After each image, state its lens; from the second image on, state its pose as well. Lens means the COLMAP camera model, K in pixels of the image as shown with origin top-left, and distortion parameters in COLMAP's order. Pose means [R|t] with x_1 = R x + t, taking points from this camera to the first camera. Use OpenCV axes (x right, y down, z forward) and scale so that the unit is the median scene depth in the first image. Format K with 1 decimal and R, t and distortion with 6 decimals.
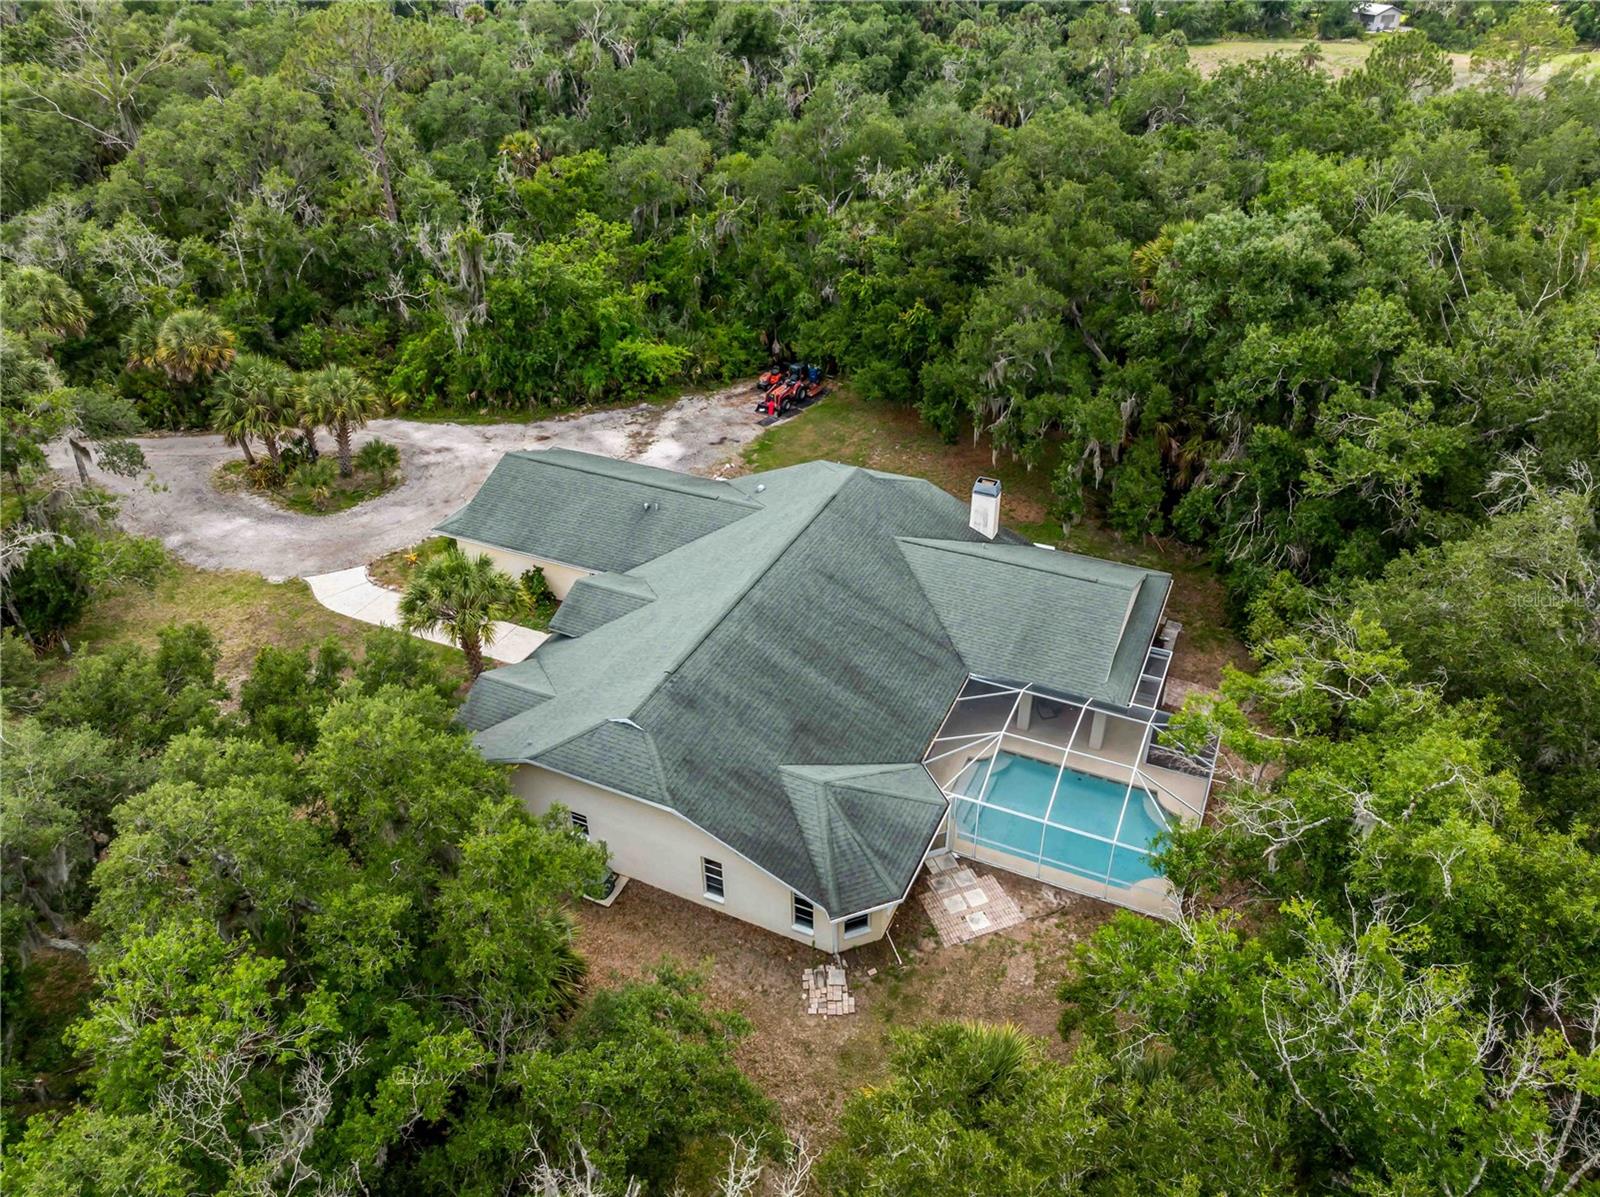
lens RADIAL K [[1119.6, 0, 800.0], [0, 1119.6, 598.5], [0, 0, 1]] dist [-0.020589, 0.000258]
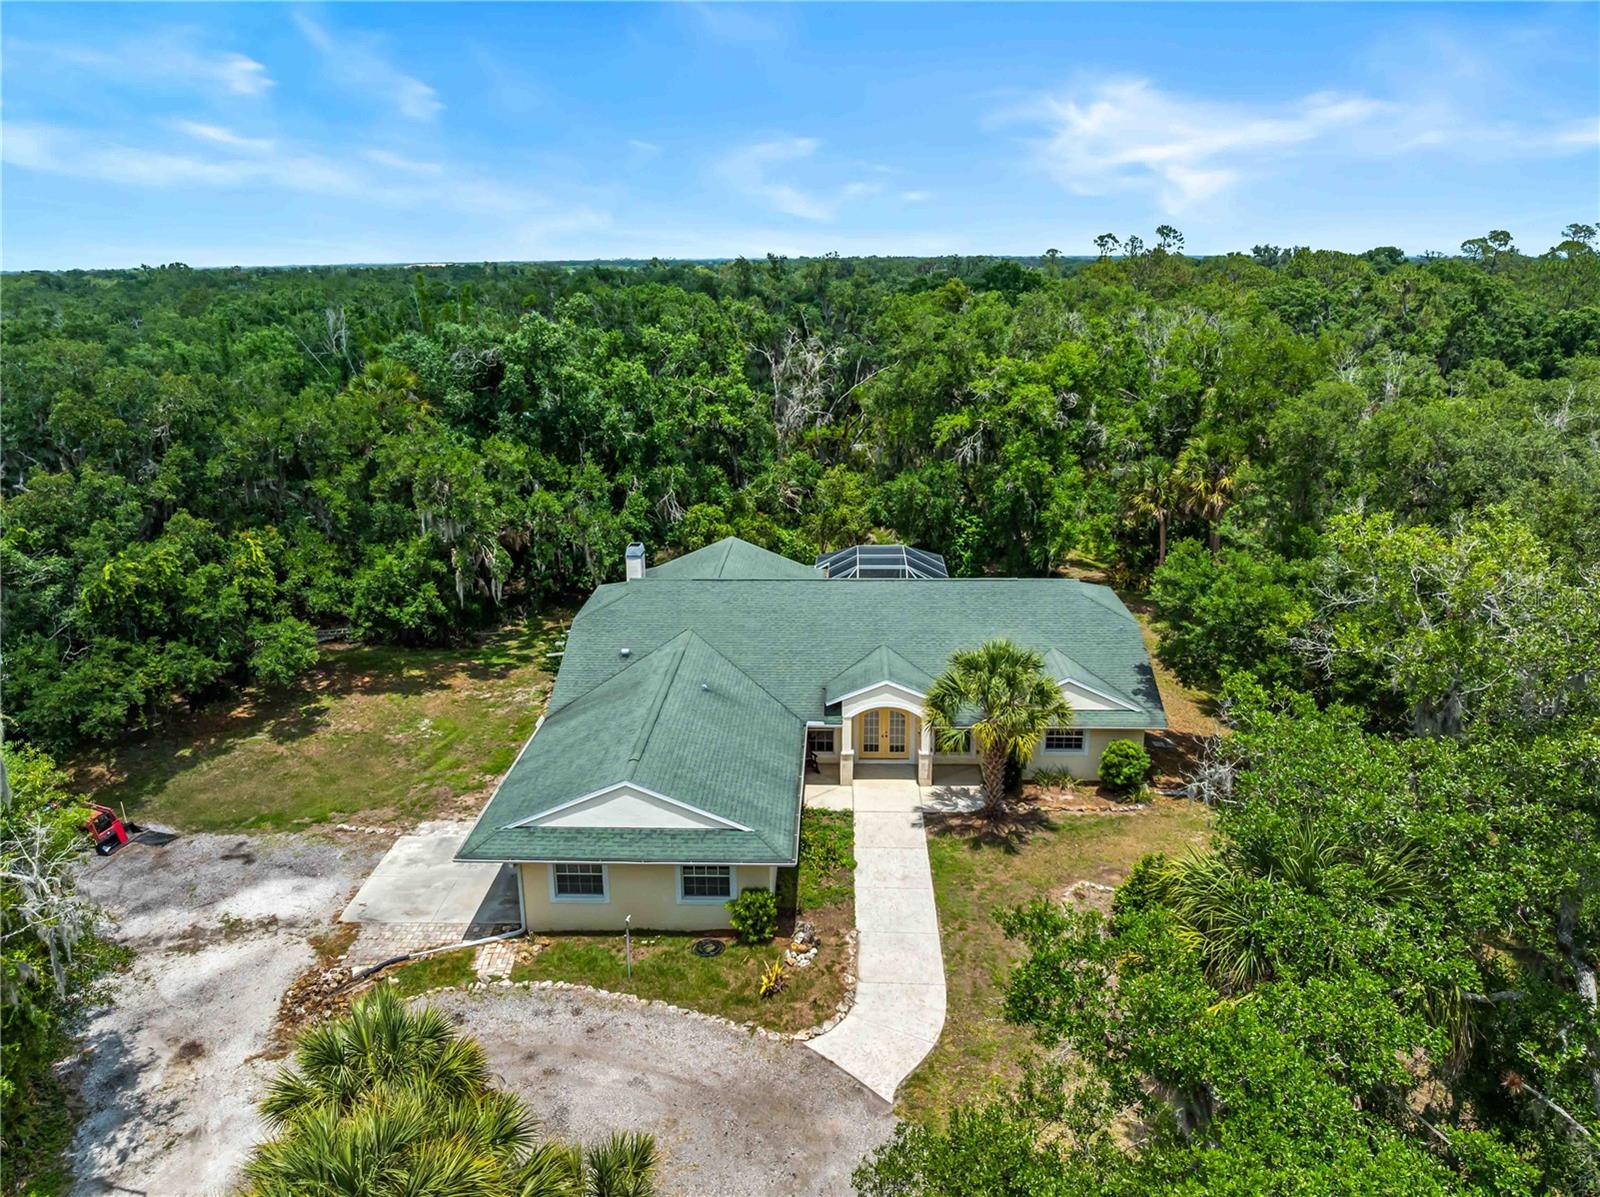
lens RADIAL K [[1156.3, 0, 800.0], [0, 1156.3, 598.5], [0, 0, 1]] dist [-0.041629, -0.001450]
pose [[-0.386194, -0.244513, 0.889420, -0.814945], [0.520343, 0.738414, 0.428937, -0.413234], [-0.761641, 0.628457, -0.157941, 0.960094]]
